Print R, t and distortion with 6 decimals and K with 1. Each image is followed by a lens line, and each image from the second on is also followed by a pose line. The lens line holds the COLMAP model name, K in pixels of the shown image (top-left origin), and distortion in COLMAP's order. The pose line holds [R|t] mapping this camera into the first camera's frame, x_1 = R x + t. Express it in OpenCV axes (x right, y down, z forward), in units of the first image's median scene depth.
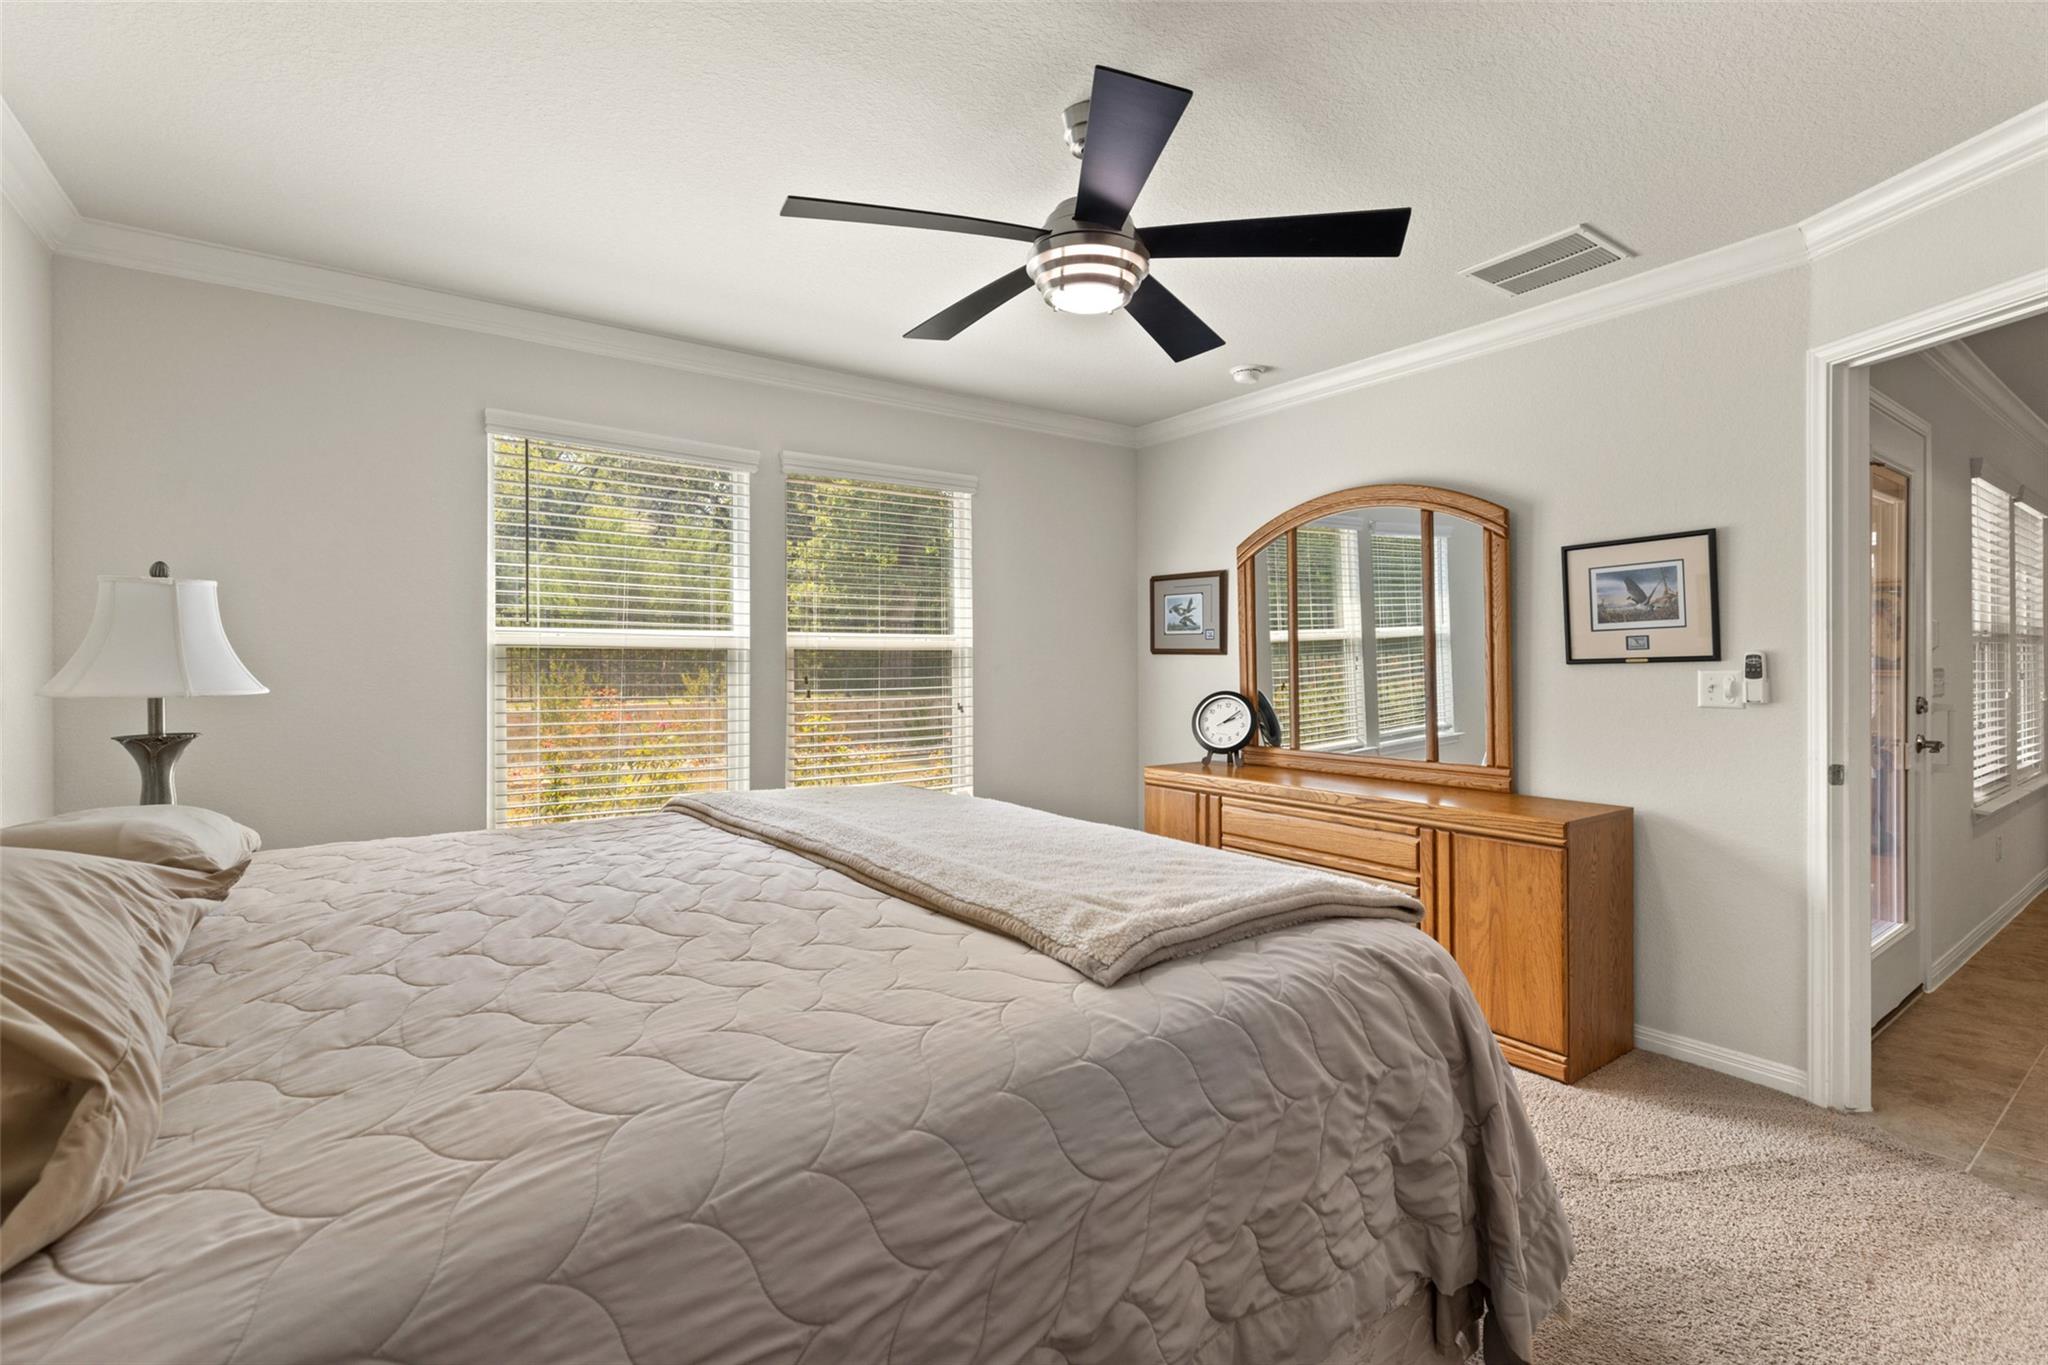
lens RADIAL K [[926.6, 0, 1021.3], [0, 926.6, 674.8], [0, 0, 1]] dist [0.000588, 0.003175]
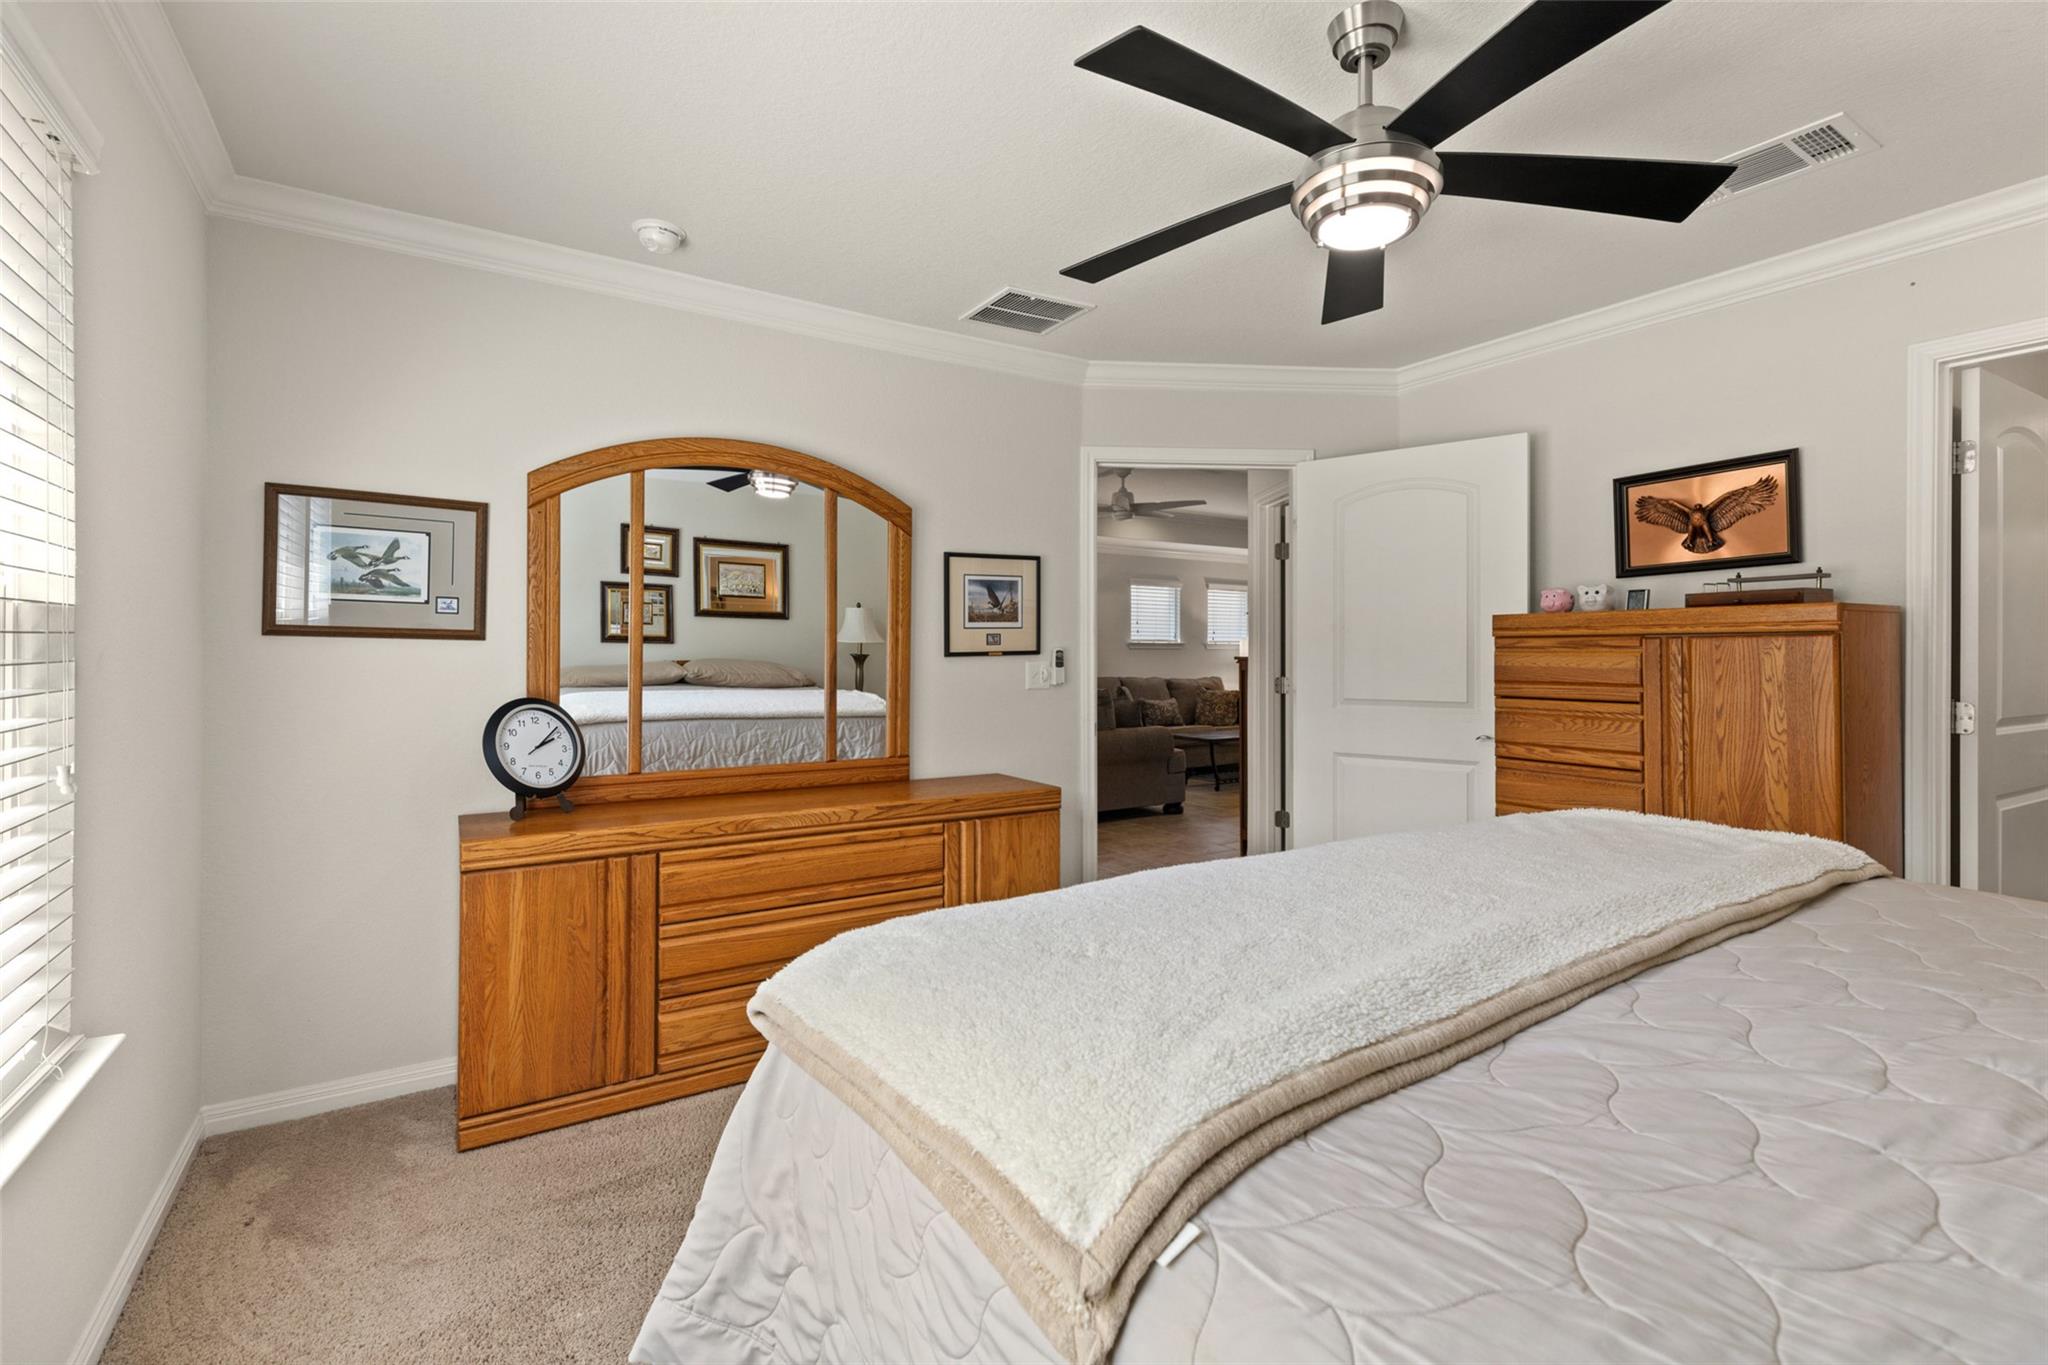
lens RADIAL K [[926.6, 0, 1019.2], [0, 926.6, 660.5], [0, 0, 1]] dist [0.000588, 0.003175]
pose [[0.048366, -0.002540, 0.998826, -0.550287], [0.008533, 0.999961, 0.002130, -0.008695], [-0.998793, 0.008420, 0.048386, 0.882838]]
